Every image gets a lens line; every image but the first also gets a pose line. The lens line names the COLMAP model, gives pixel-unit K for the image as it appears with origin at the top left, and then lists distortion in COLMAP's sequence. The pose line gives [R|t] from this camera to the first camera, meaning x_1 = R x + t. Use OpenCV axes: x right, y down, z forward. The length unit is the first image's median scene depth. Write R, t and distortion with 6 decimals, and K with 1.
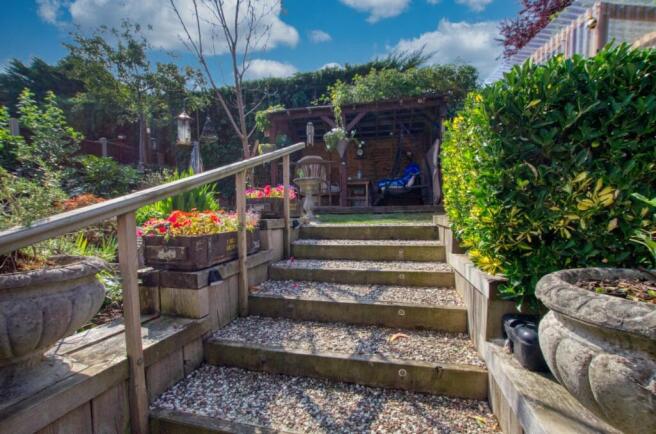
lens RADIAL K [[284.8, 0, 329.4], [0, 284.8, 214.9], [0, 0, 1]] dist [-0.023179, 0.002074]
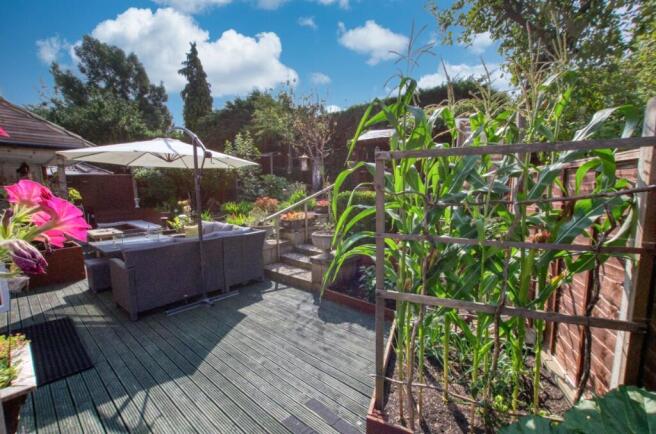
lens RADIAL K [[284.8, 0, 328.5], [0, 284.8, 218.9], [0, 0, 1]] dist [-0.023179, 0.002074]
pose [[0.884483, 0.056768, -0.463106, 0.482566], [-0.009647, 0.994583, 0.103493, -0.095868], [0.466473, -0.087070, 0.880240, -0.598915]]
